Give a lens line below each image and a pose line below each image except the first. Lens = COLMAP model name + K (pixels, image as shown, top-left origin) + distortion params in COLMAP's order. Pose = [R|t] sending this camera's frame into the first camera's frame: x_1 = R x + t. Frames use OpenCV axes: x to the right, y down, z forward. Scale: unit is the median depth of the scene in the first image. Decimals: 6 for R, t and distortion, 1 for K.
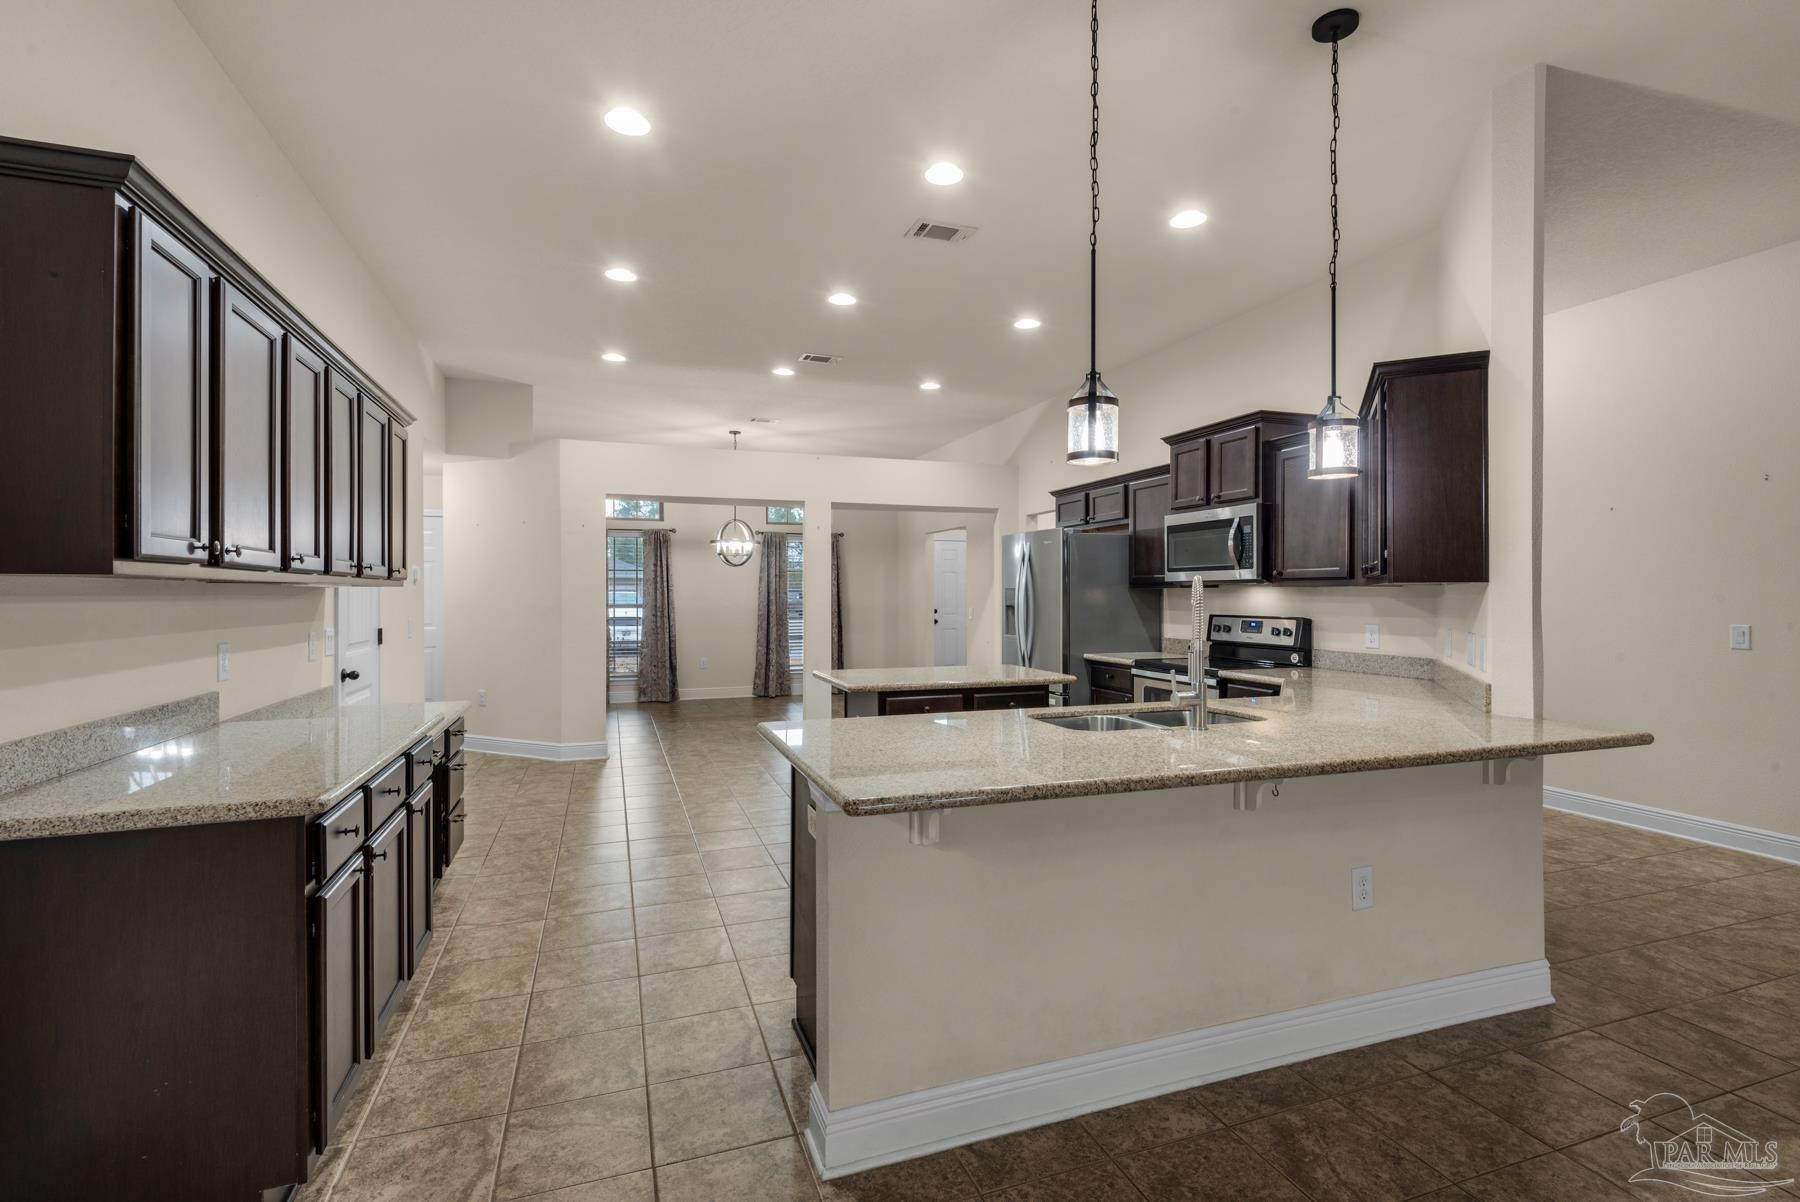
lens RADIAL K [[824.9, 0, 912.3], [0, 824.9, 586.2], [0, 0, 1]] dist [0.027649, -0.015974]
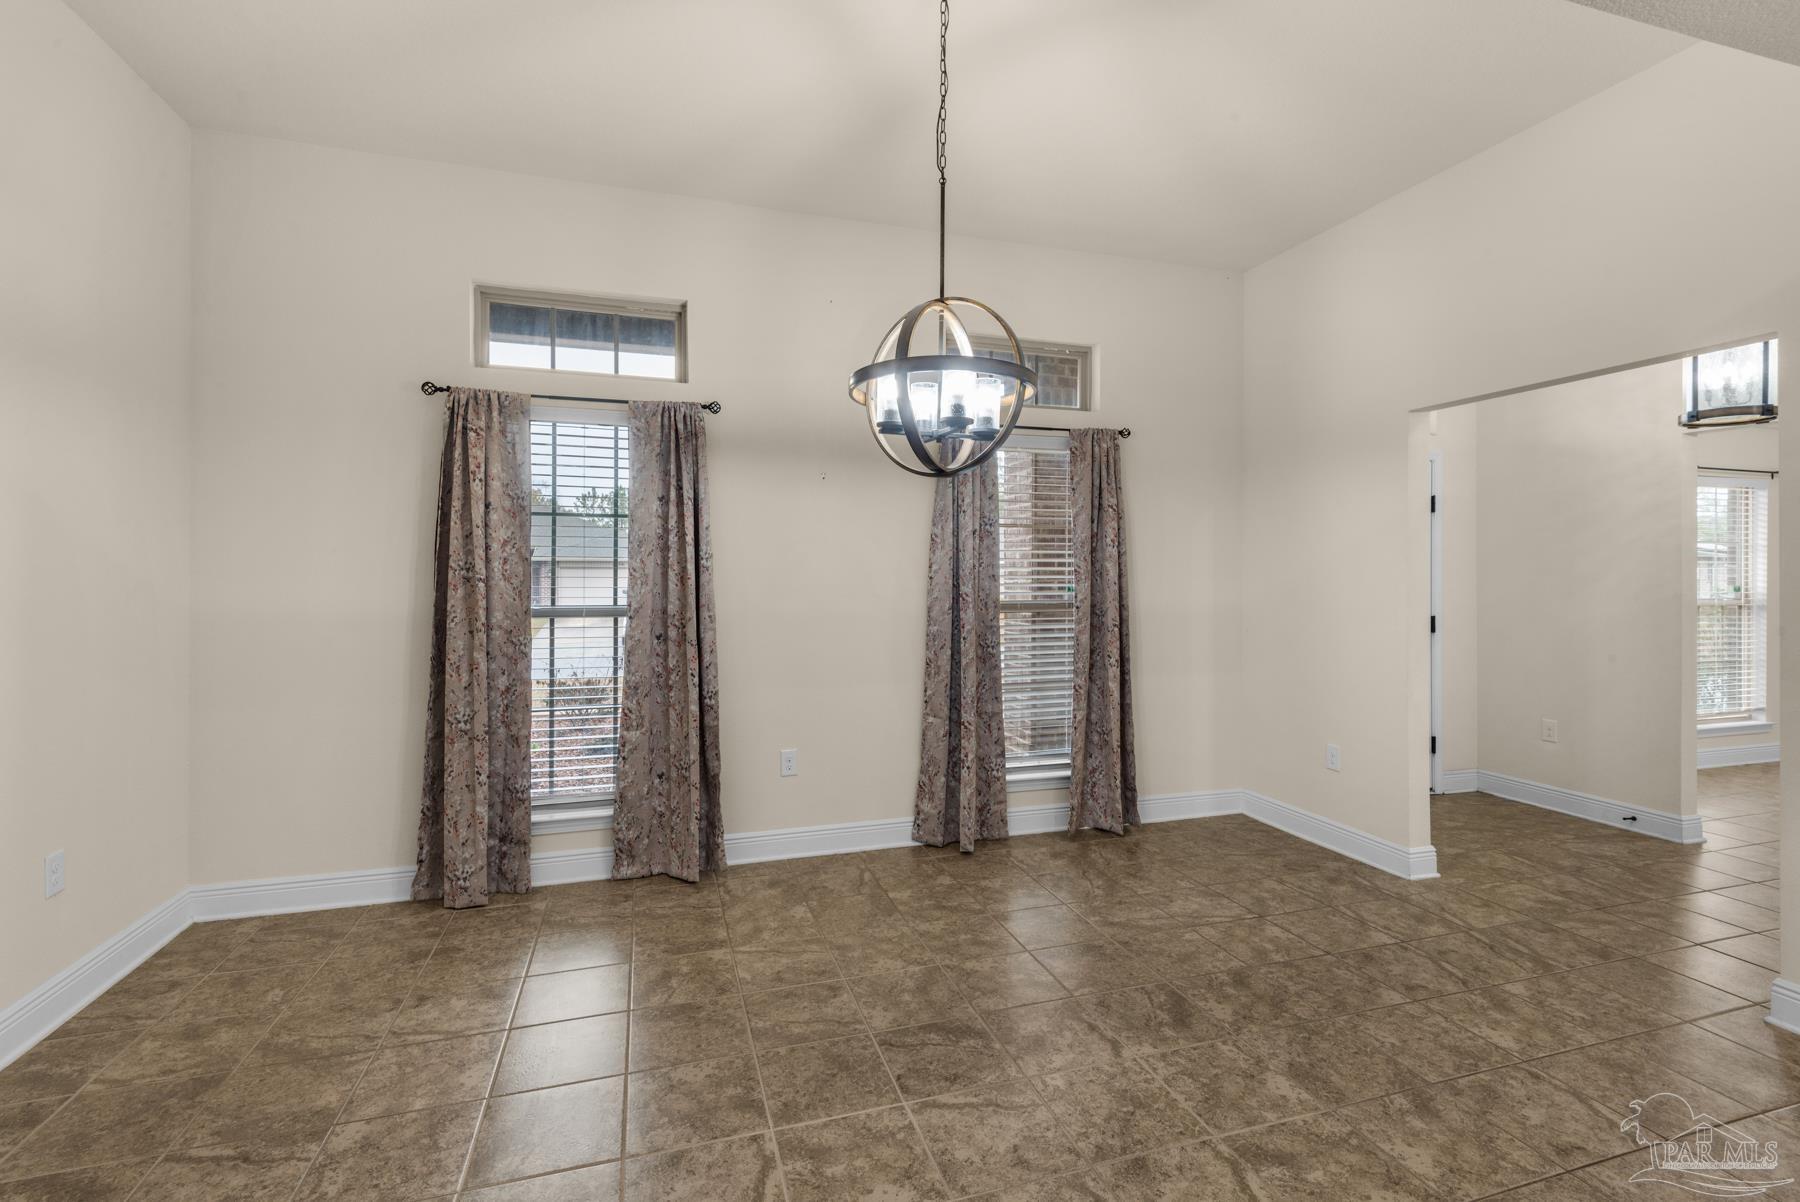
lens RADIAL K [[824.6, 0, 922.8], [0, 824.6, 567.4], [0, 0, 1]] dist [0.003310, -0.000480]
pose [[0.999586, 0.004750, -0.028392, -0.332851], [-0.004795, 0.999987, -0.001521, 0.007949], [0.028384, 0.001657, 0.999596, 1.145931]]
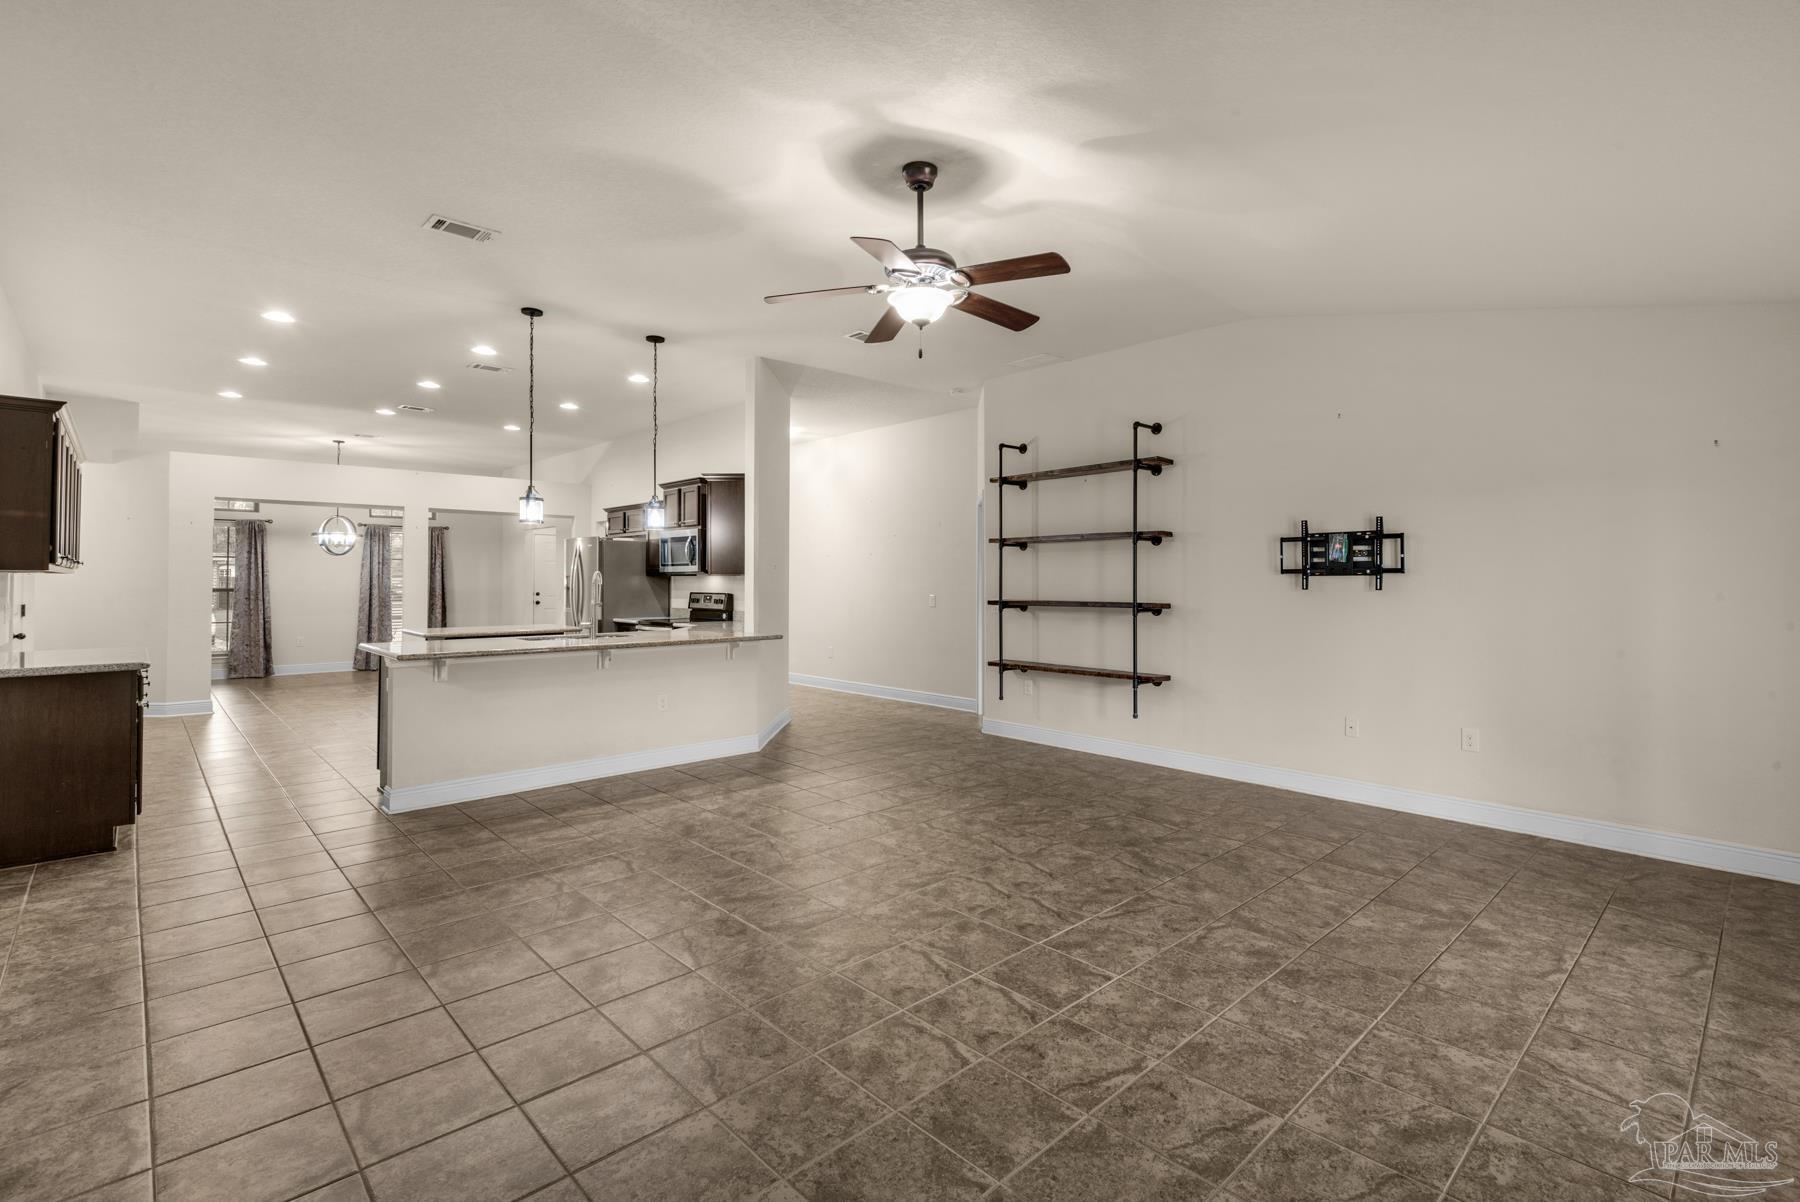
lens RADIAL K [[824.4, 0, 942.7], [0, 824.4, 562.5], [0, 0, 1]] dist [0.003445, -0.014966]
pose [[0.908631, 0.010671, 0.417464, 0.123671], [-0.005792, 0.999899, -0.012951, -0.006364], [-0.417561, 0.009350, 0.908601, -0.652706]]
